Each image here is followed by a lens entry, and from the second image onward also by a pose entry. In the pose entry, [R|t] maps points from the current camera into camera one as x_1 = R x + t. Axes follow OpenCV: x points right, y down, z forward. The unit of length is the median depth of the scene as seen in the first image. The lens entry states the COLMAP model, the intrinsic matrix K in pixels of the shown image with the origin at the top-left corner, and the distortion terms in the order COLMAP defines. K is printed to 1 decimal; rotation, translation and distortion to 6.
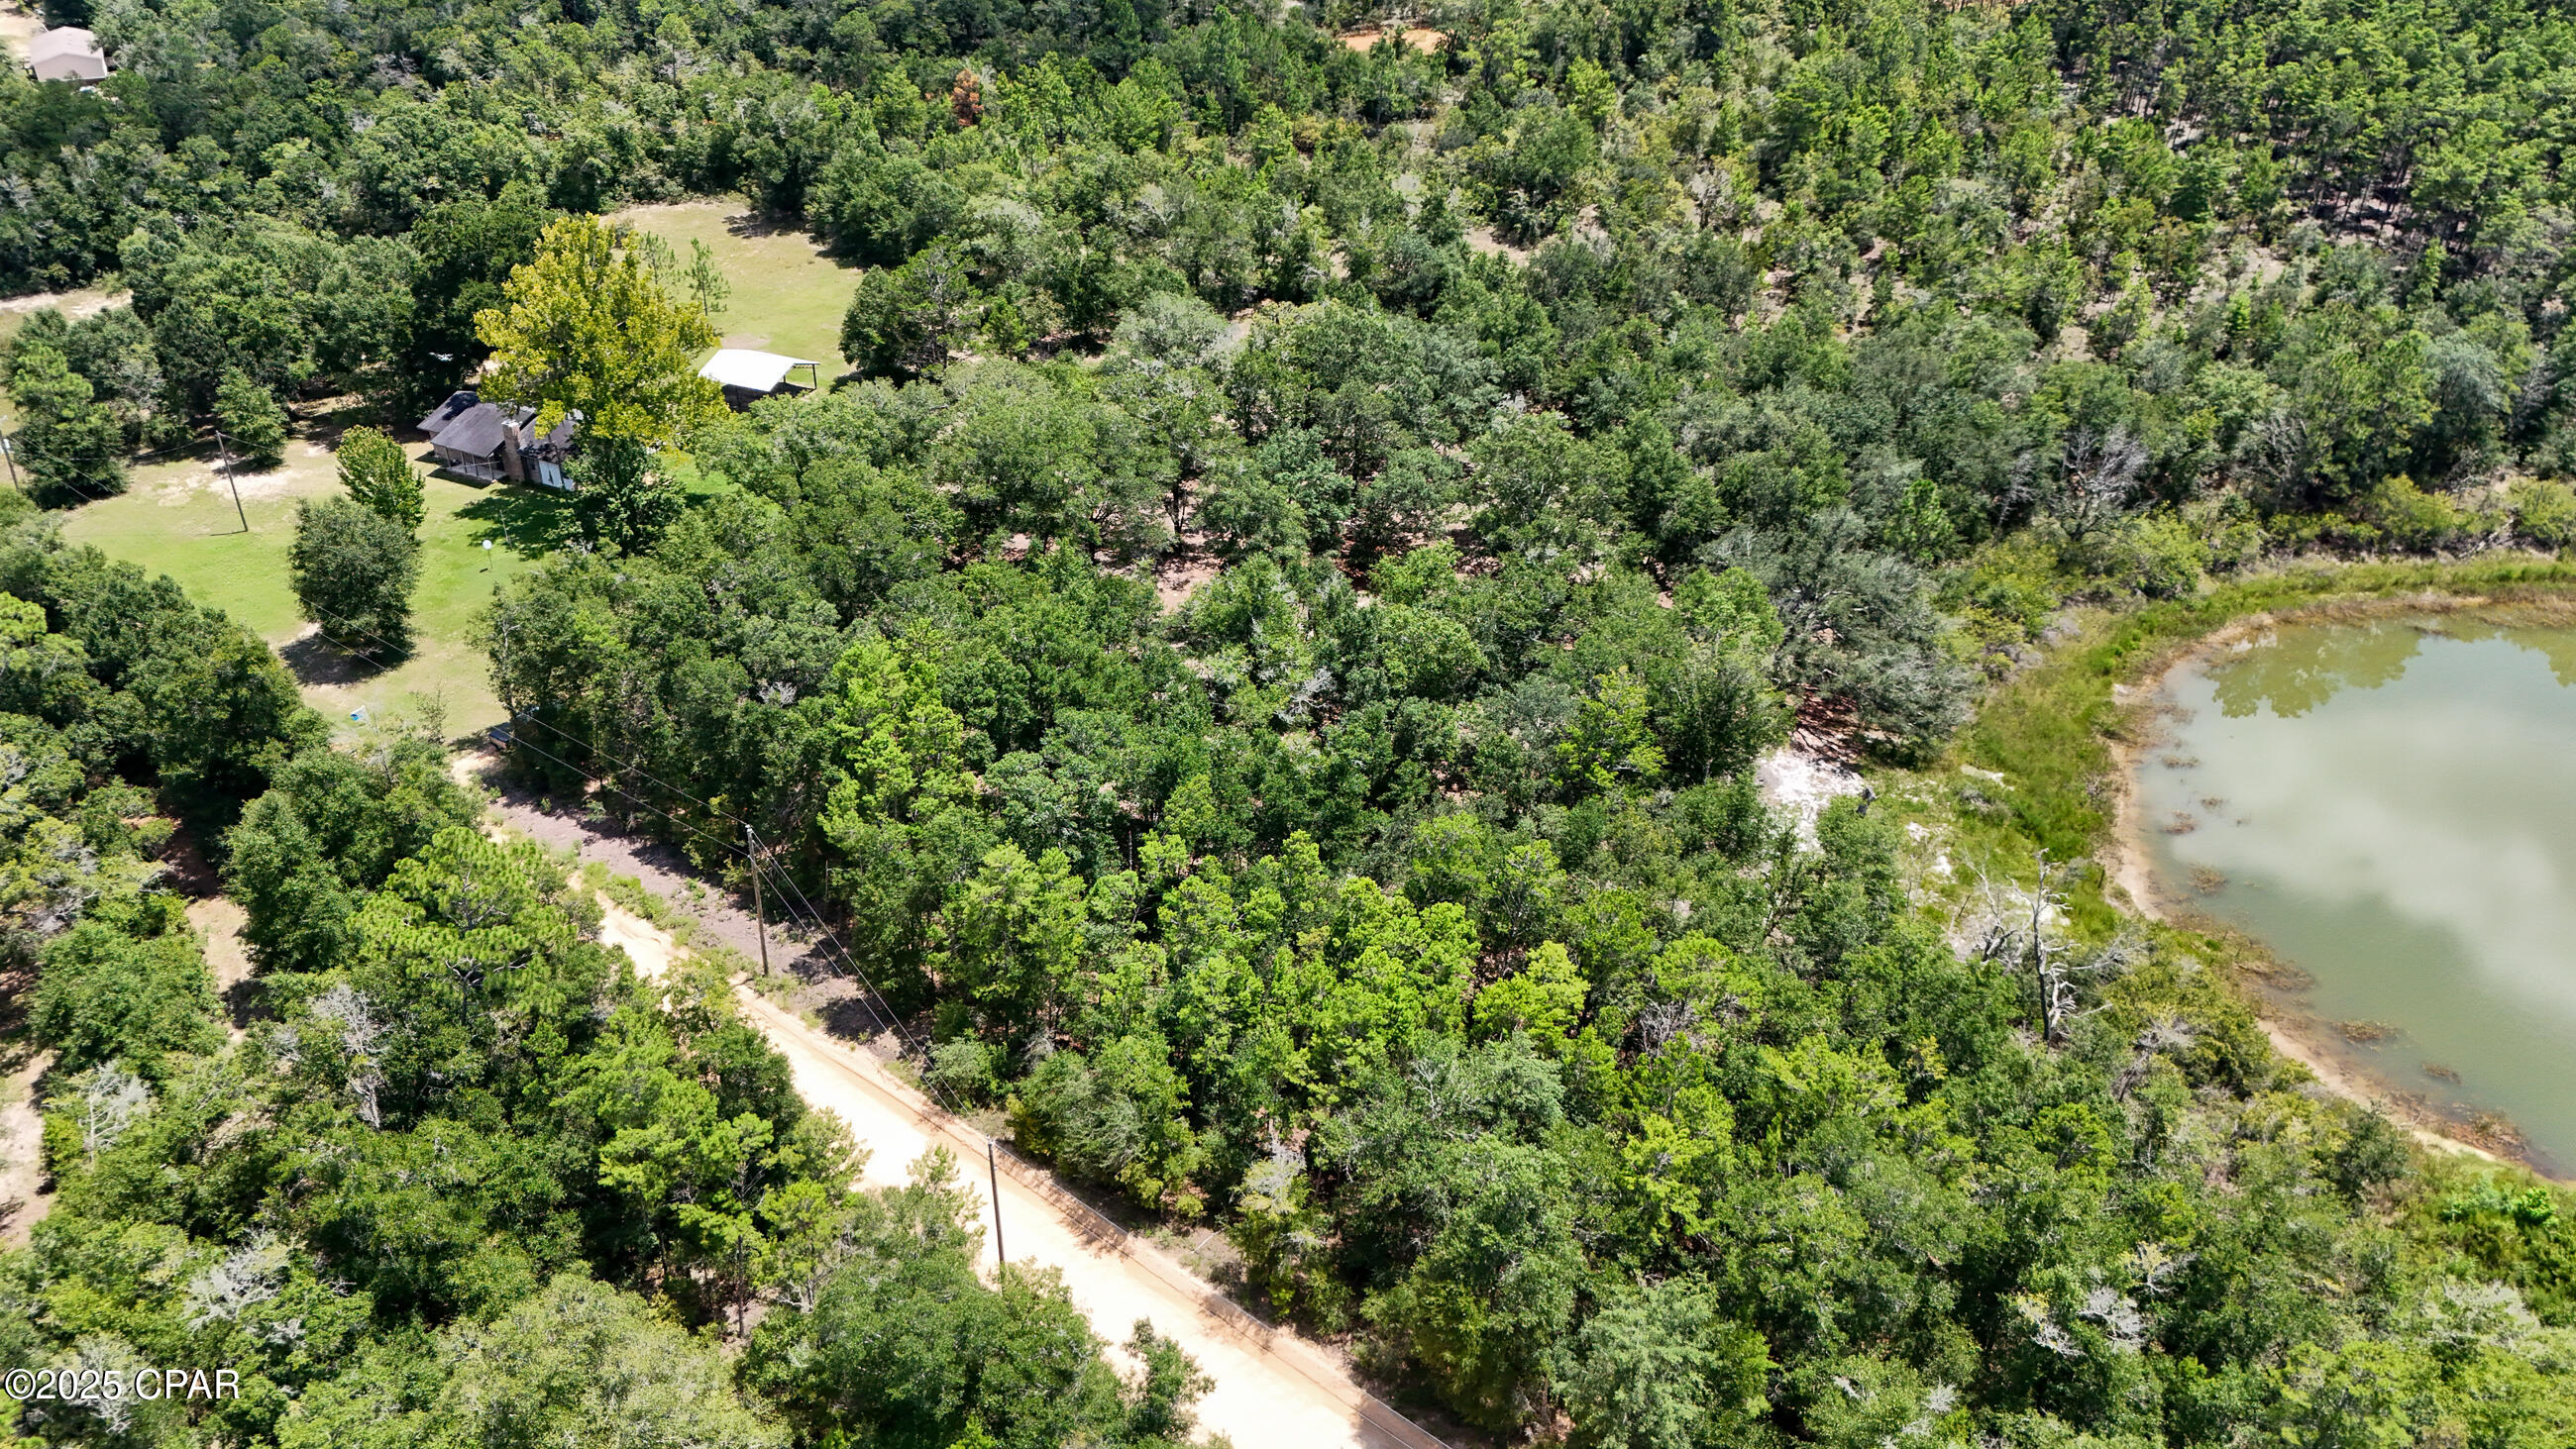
lens RADIAL K [[1875.8, 0, 1288.0], [0, 1875.8, 724.5], [0, 0, 1]] dist [0.066718, -0.068173]
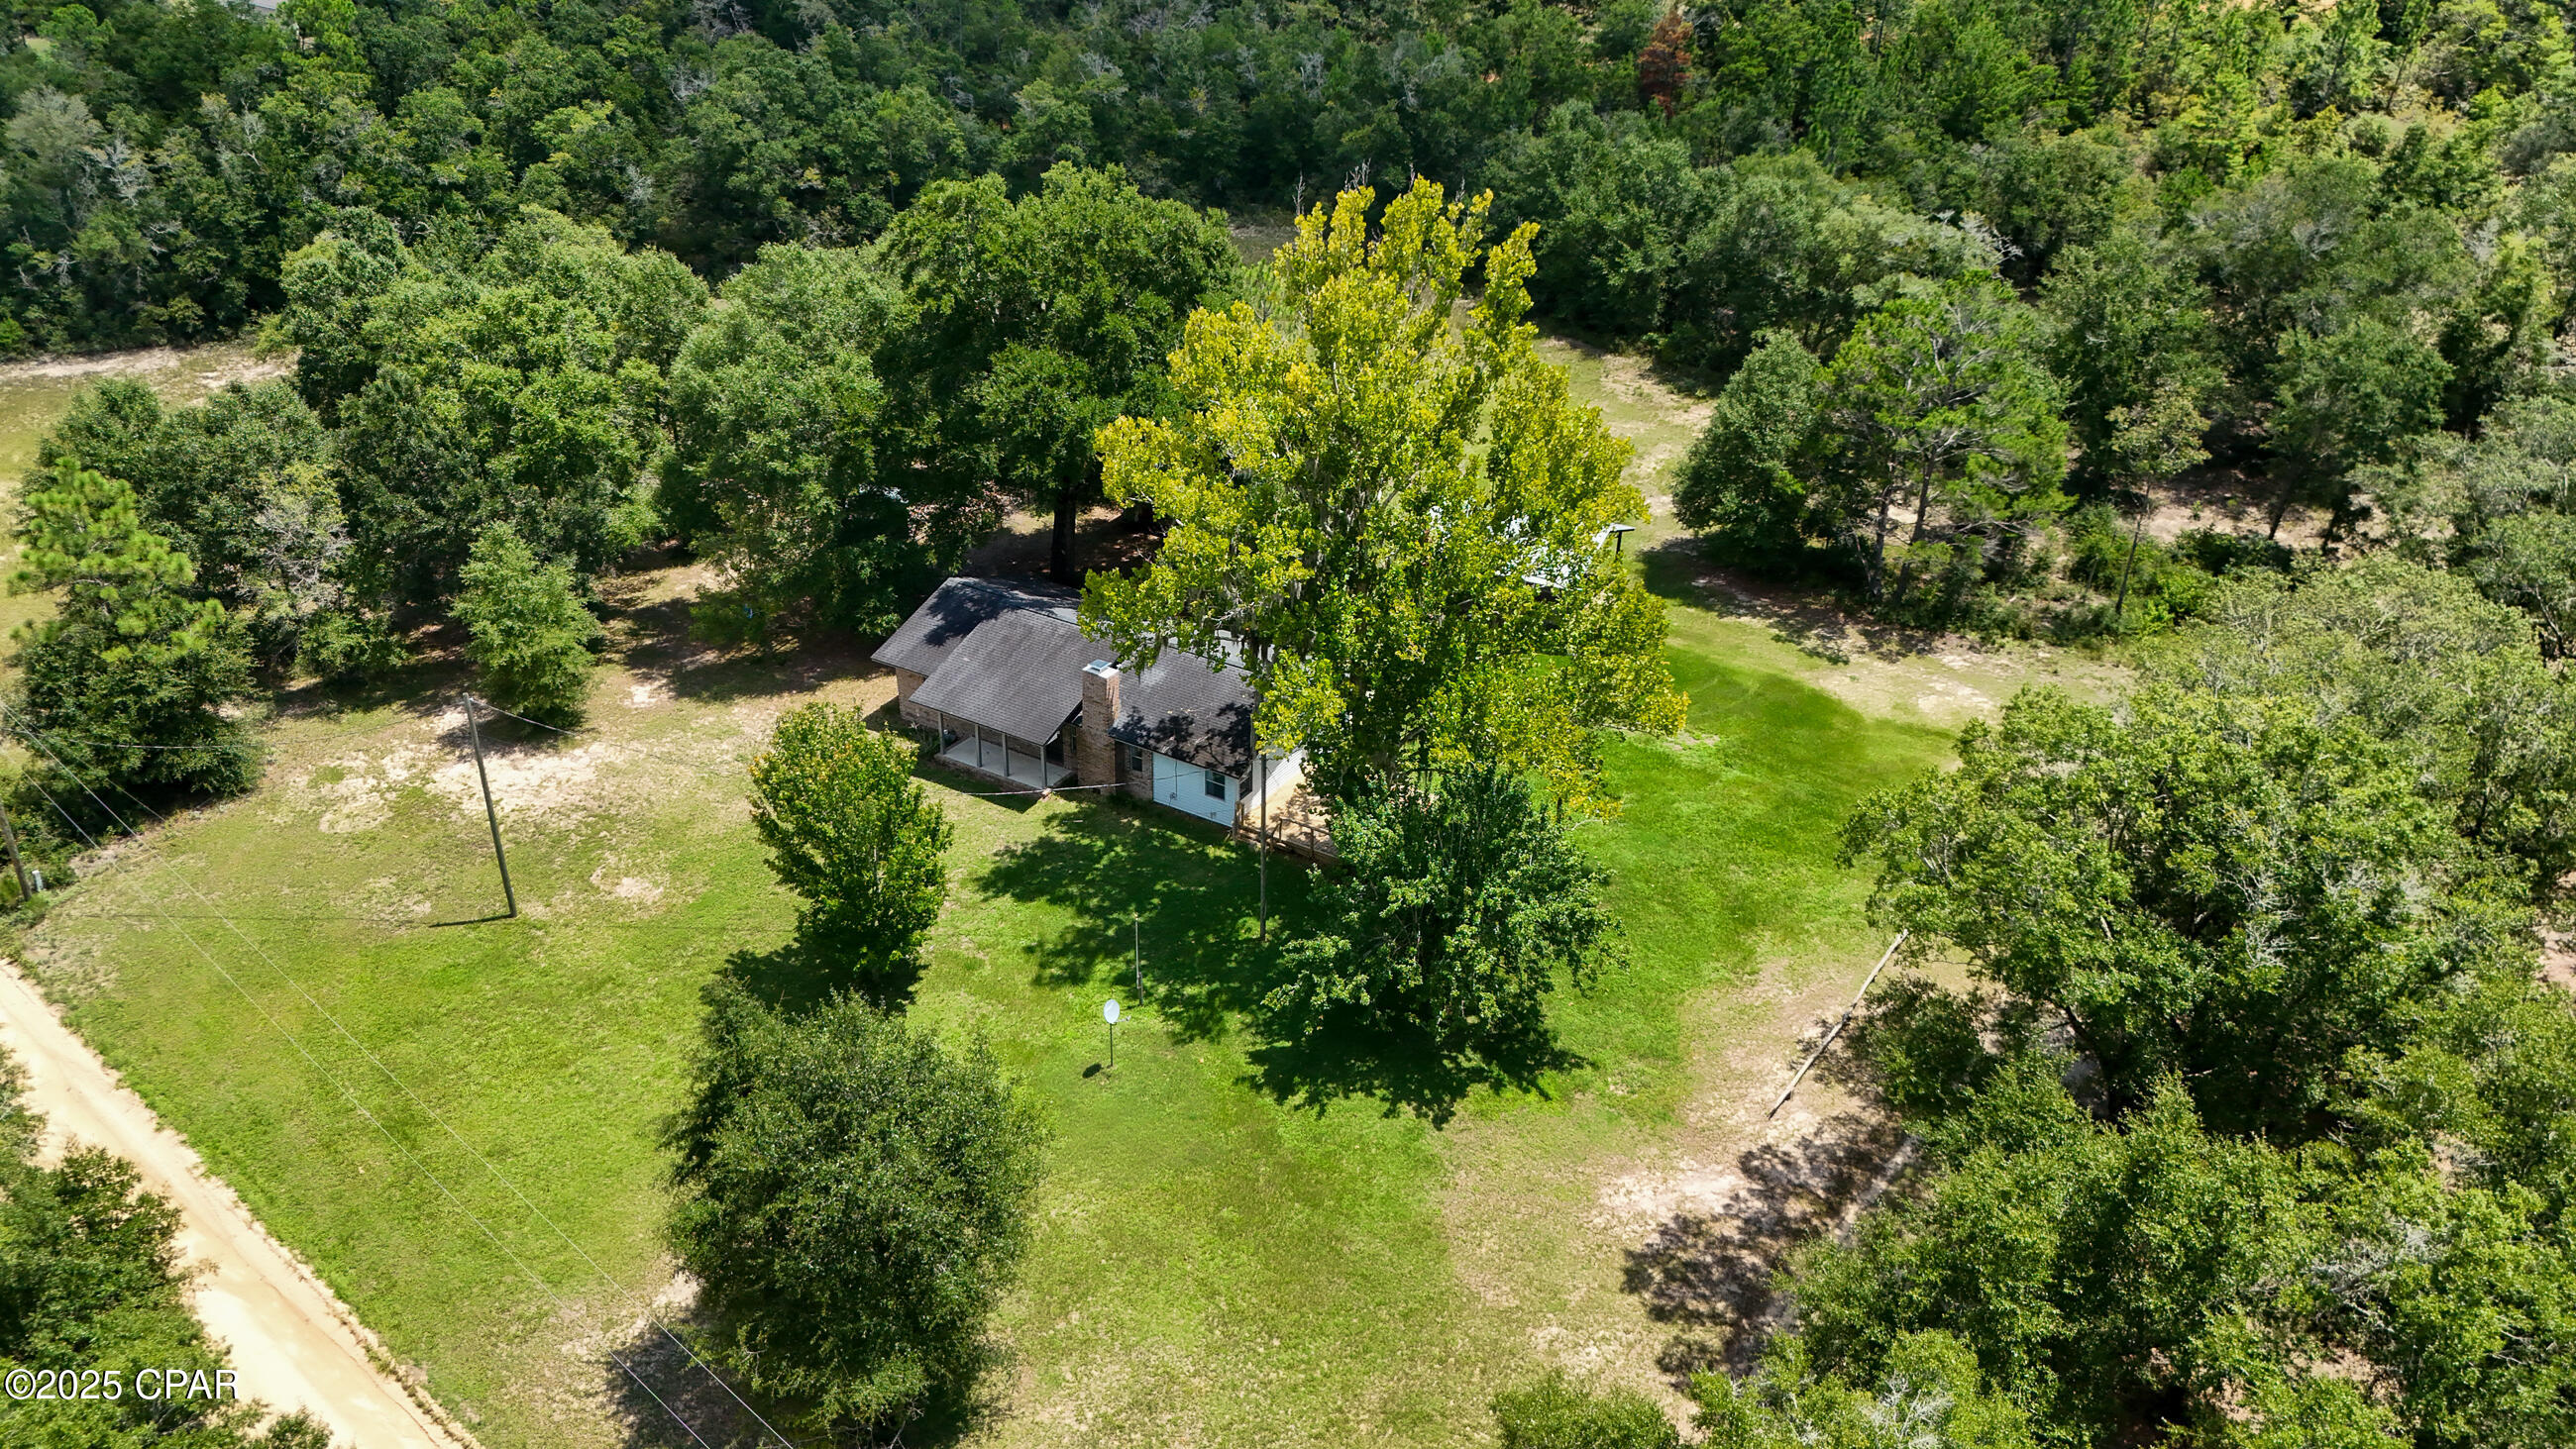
lens RADIAL K [[1858.8, 0, 1288.0], [0, 1858.8, 724.5], [0, 0, 1]] dist [0.022392, -0.000384]
pose [[0.997223, 0.039314, -0.063248, -0.323414], [-0.041697, 0.998452, -0.036808, -0.126018], [0.061703, 0.039343, 0.997319, 0.547707]]
